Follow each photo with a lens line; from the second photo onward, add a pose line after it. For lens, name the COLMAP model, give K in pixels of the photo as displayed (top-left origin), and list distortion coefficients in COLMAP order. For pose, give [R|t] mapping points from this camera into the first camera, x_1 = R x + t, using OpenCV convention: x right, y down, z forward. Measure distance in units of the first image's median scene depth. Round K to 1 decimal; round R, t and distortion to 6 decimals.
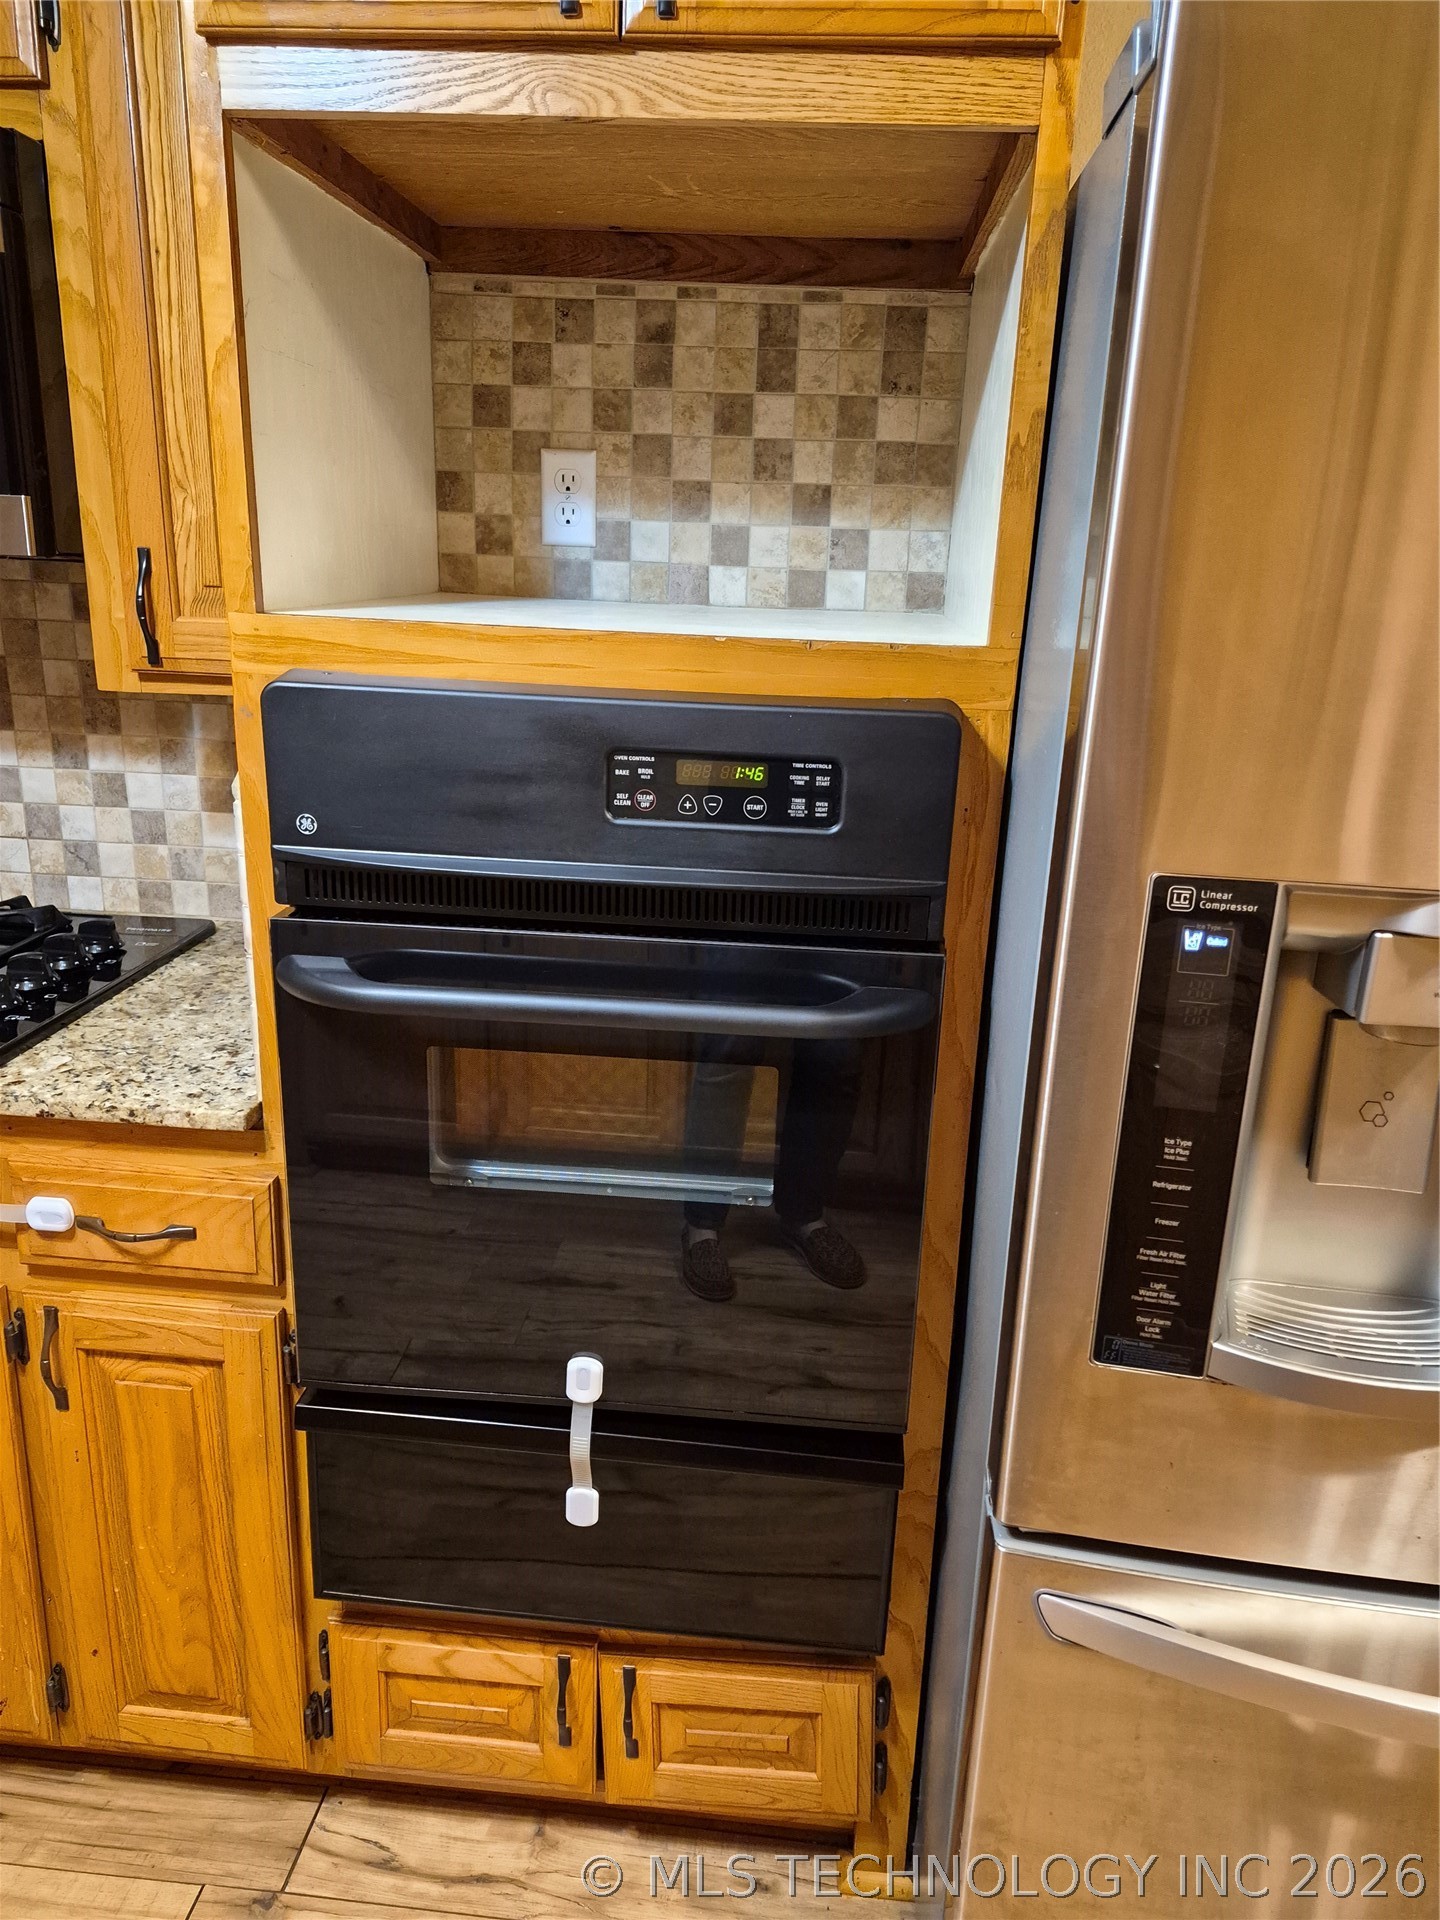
lens RADIAL K [[1336.9, 0, 719.2], [0, 1336.9, 946.1], [0, 0, 1]] dist [0.045190, -0.042039]
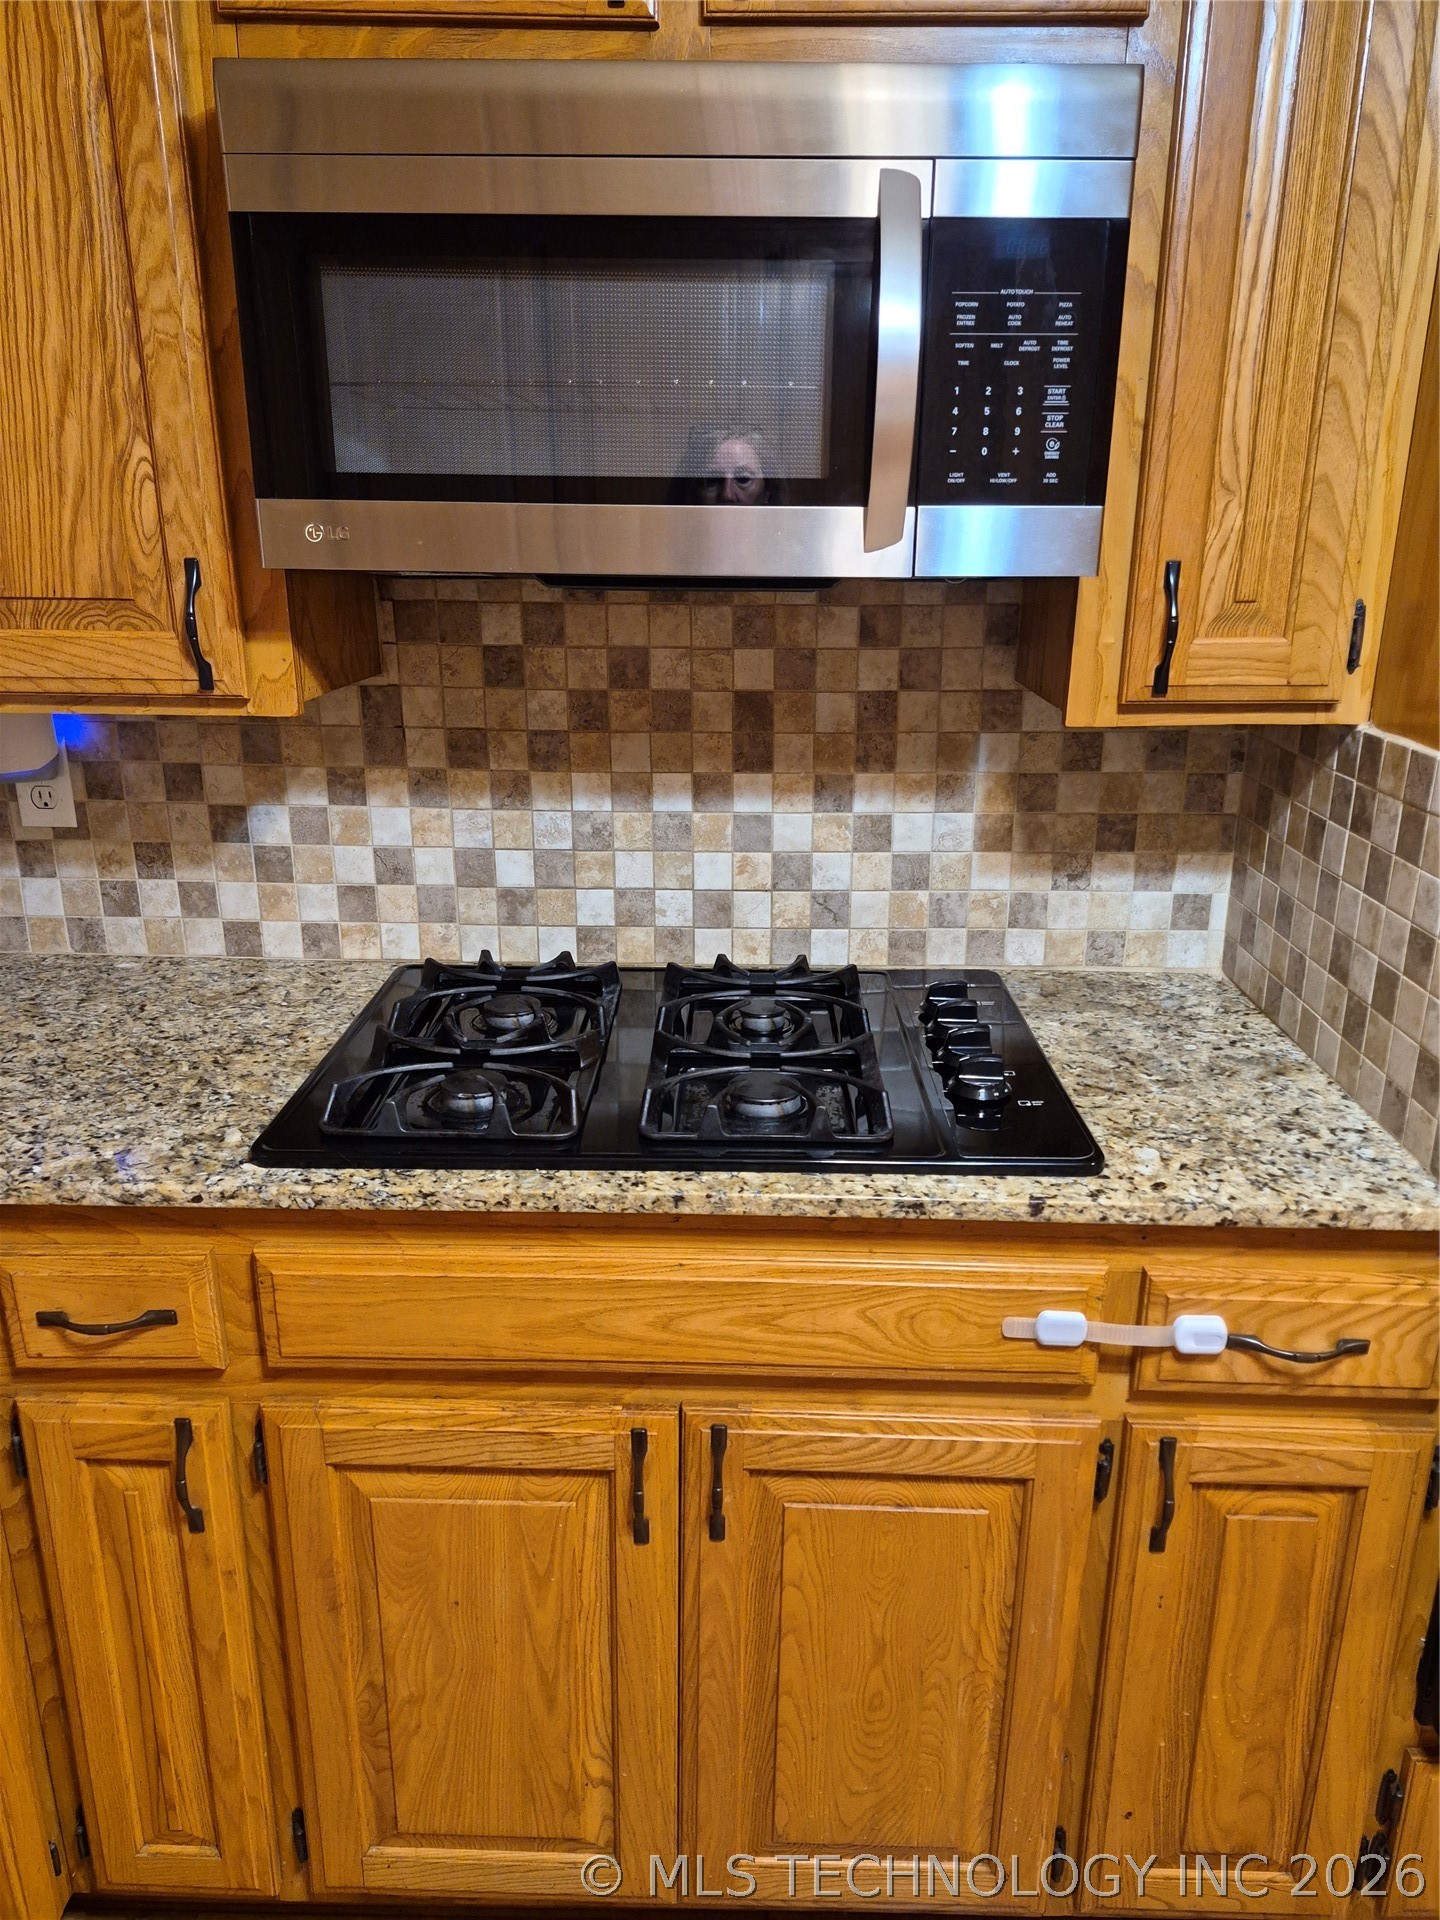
lens RADIAL K [[1313.4, 0, 722.3], [0, 1313.4, 946.2], [0, 0, 1]] dist [0.103694, -0.148927]
pose [[0.996949, -0.052098, 0.058129, -0.744968], [0.051489, 0.998602, 0.011935, -0.068201], [-0.058670, -0.008906, 0.998238, 0.146306]]
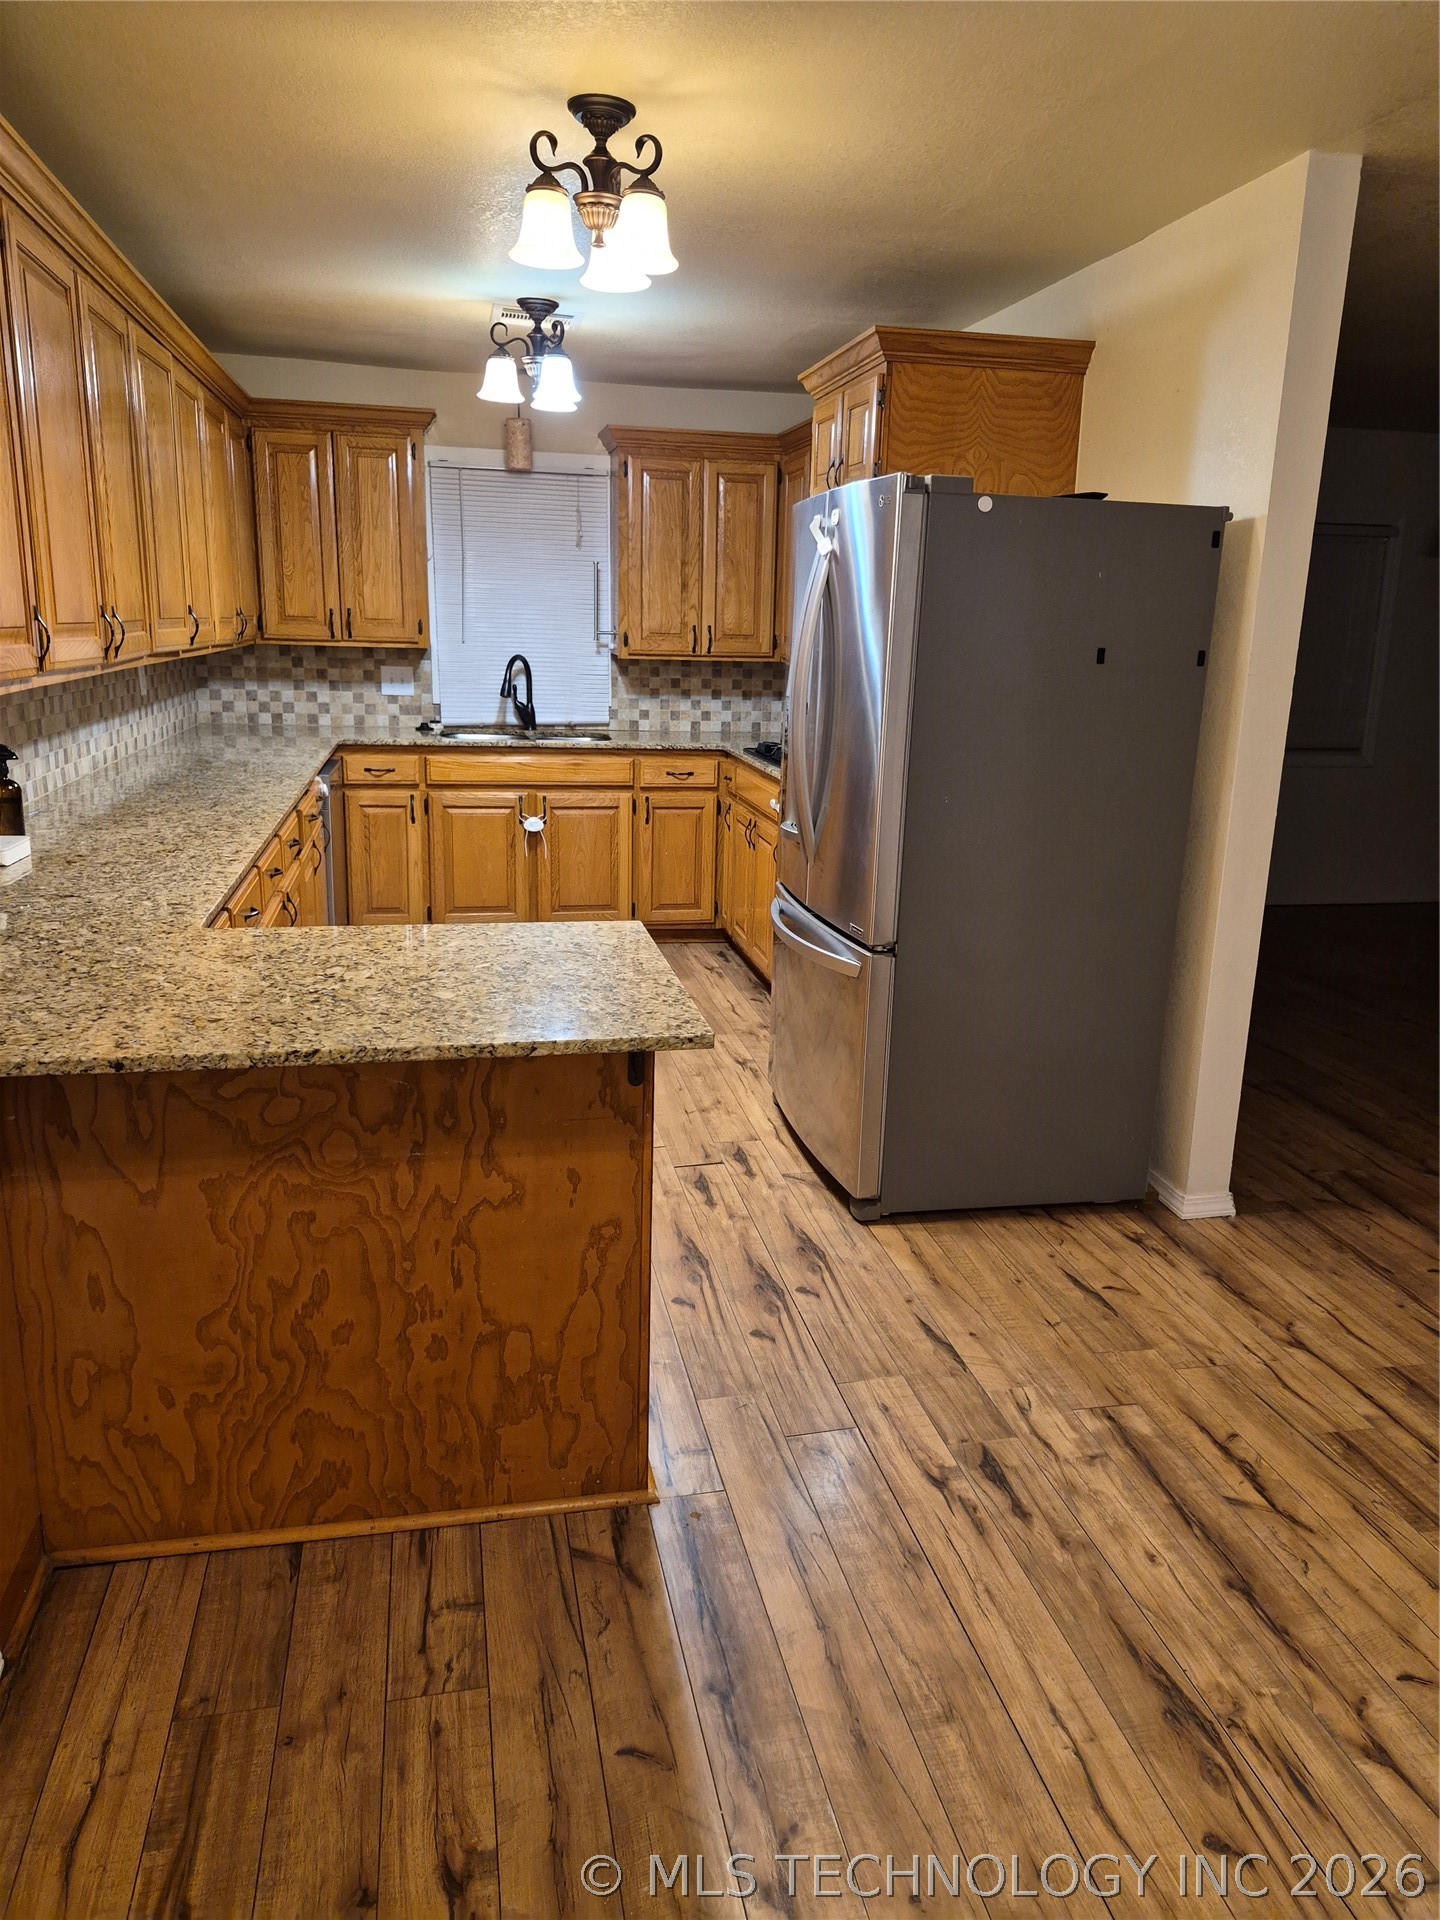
lens RADIAL K [[1310.0, 0, 729.3], [0, 1310.0, 922.7], [0, 0, 1]] dist [0.105588, -0.151568]
pose [[0.296218, 0.187790, -0.936477, 2.566045], [-0.290852, 0.951650, 0.098832, 0.161277], [0.909758, 0.243100, 0.336515, -0.230449]]
